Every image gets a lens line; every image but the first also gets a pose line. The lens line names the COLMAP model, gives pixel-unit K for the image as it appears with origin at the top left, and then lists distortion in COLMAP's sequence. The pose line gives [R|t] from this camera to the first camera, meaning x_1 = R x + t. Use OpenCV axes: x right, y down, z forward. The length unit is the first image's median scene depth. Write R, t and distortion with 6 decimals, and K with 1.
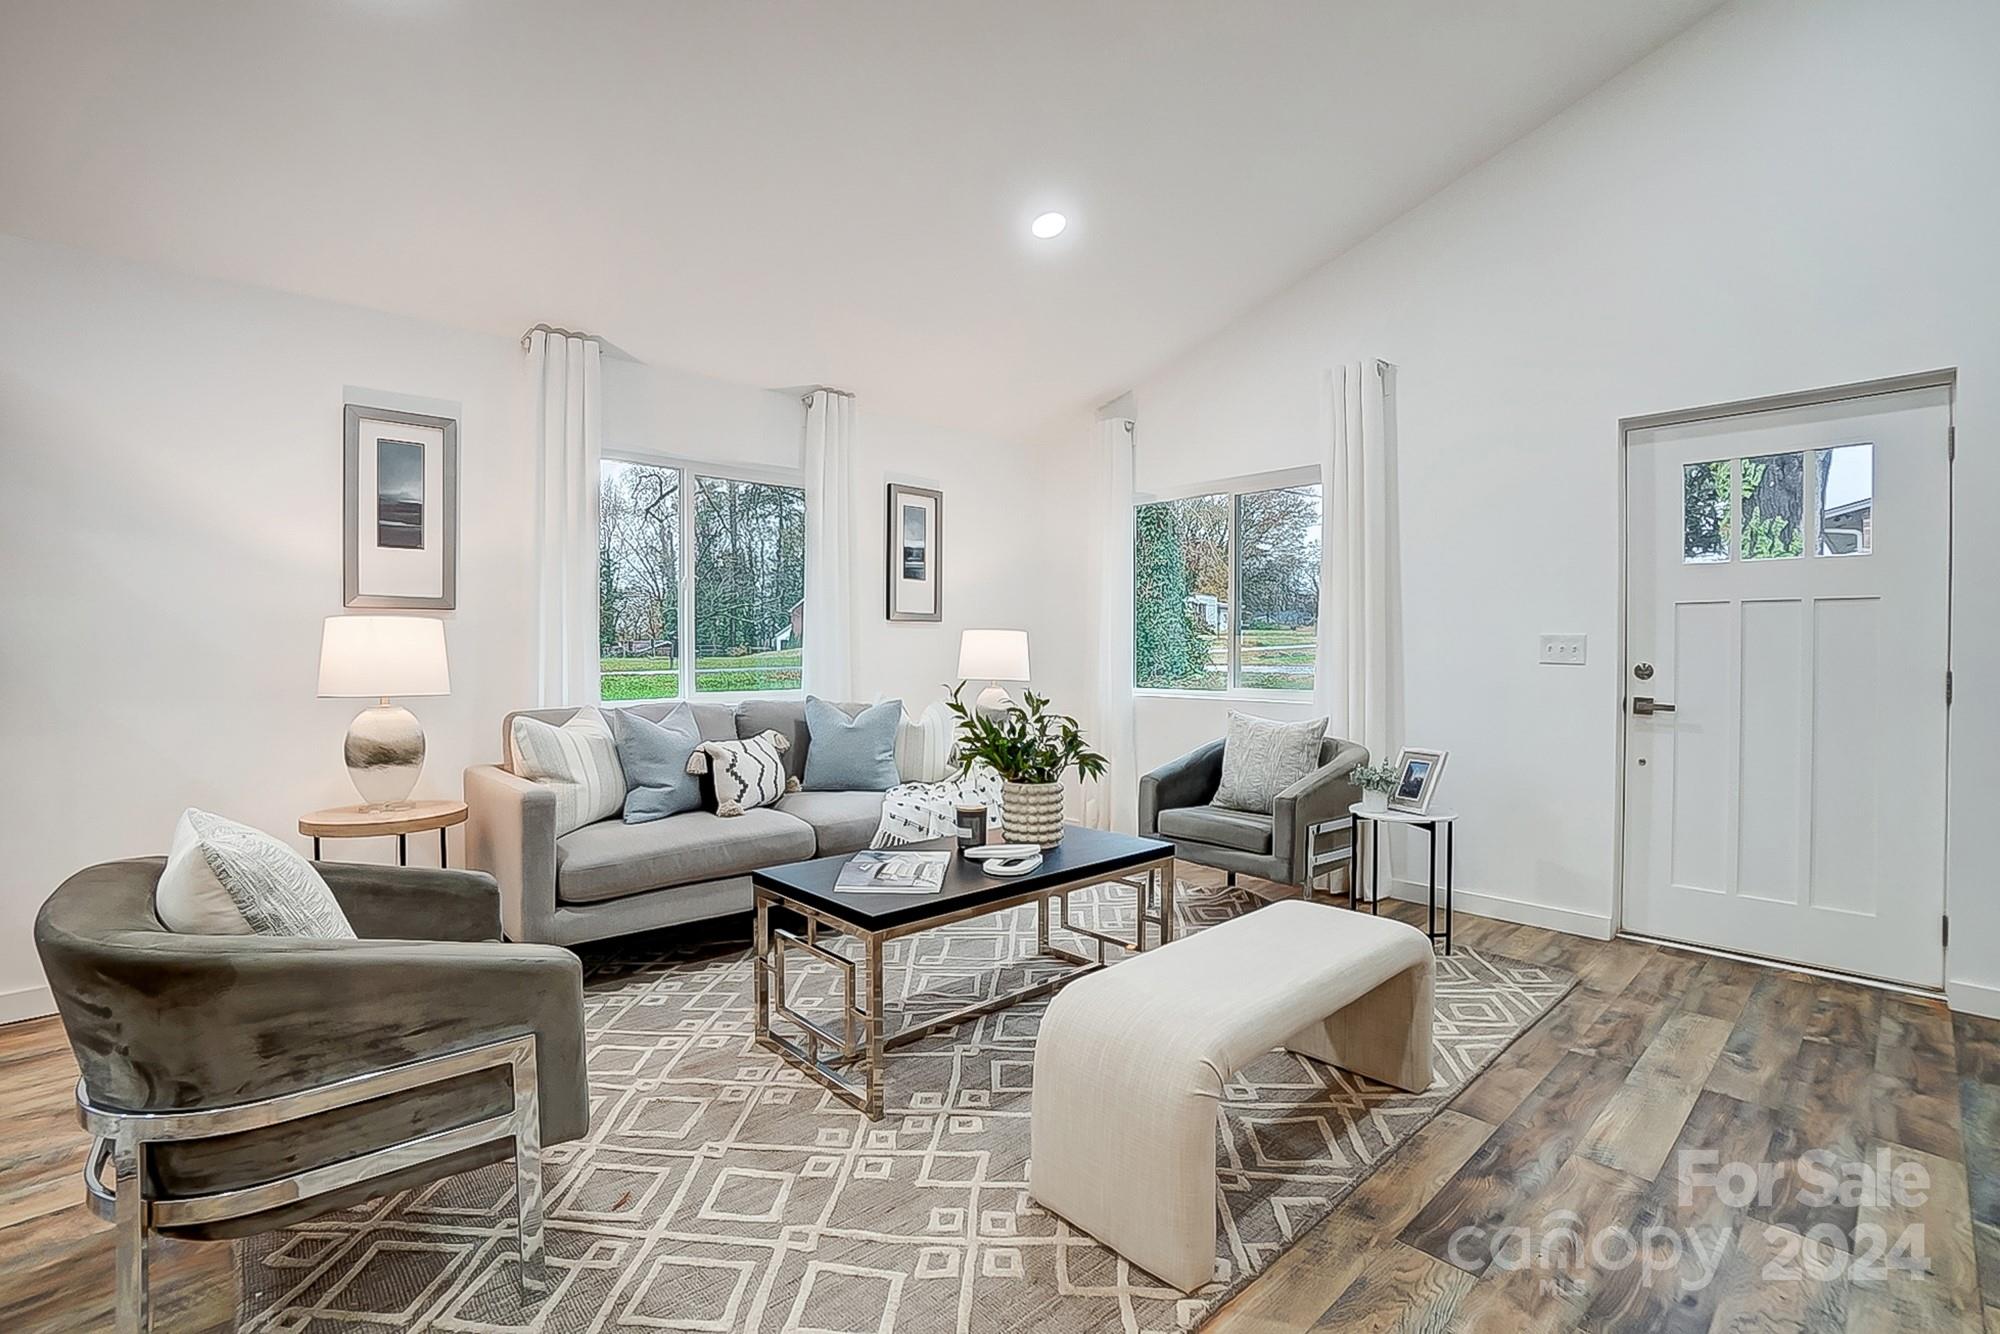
lens RADIAL K [[918.9, 0, 994.2], [0, 918.9, 664.3], [0, 0, 1]] dist [-0.070799, 0.028379]
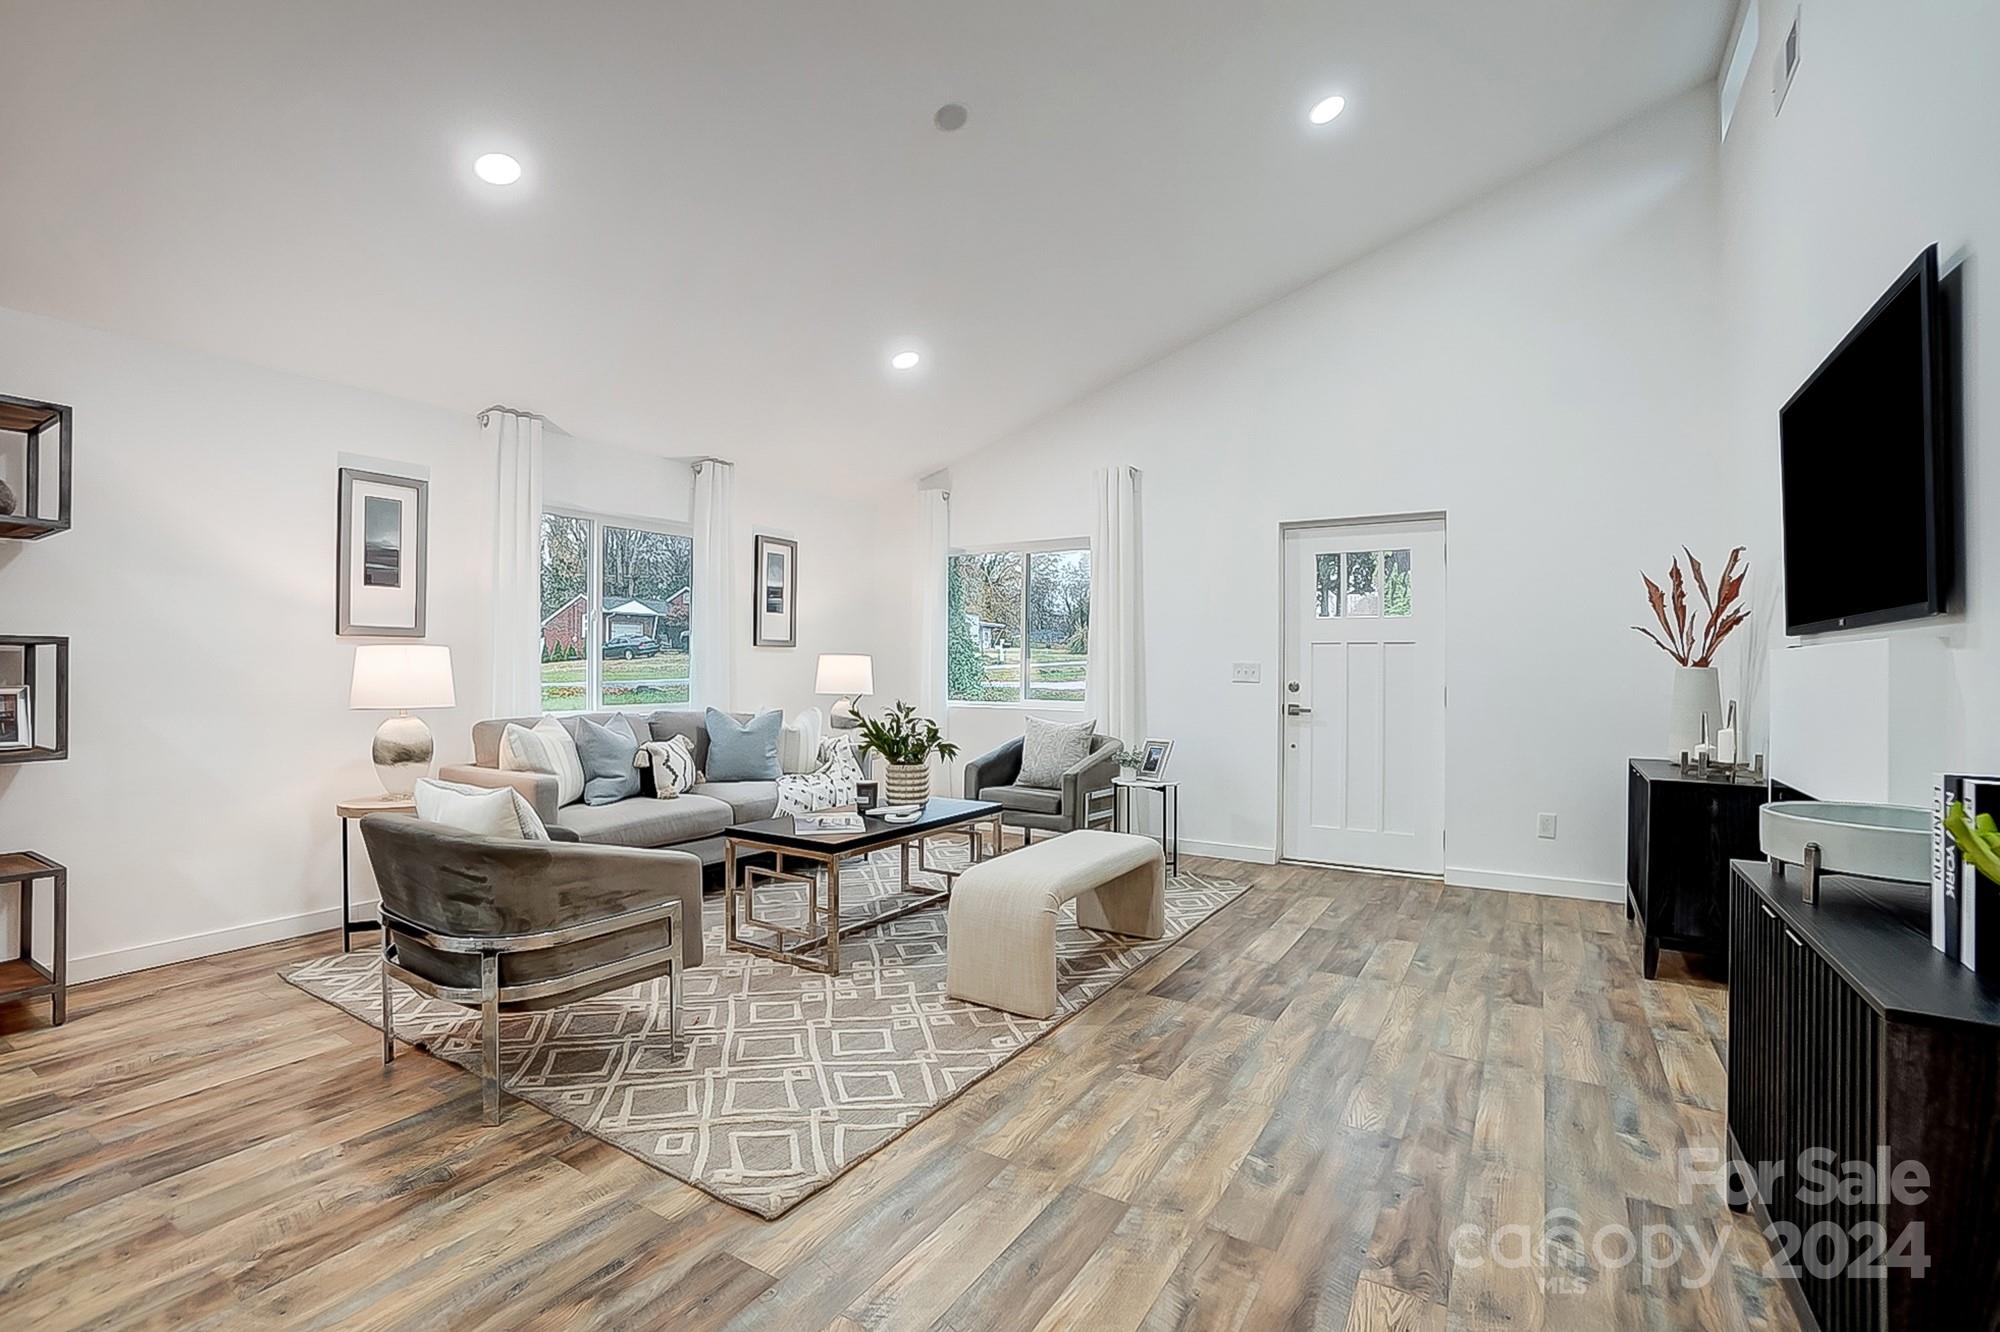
lens RADIAL K [[880.9, 0, 1008.0], [0, 880.9, 667.2], [0, 0, 1]] dist [-0.053876, 0.016750]
pose [[0.963951, 0.004477, 0.266044, -0.156619], [-0.000731, 0.999899, -0.014178, -0.004770], [-0.266080, 0.013473, 0.963857, -0.344538]]
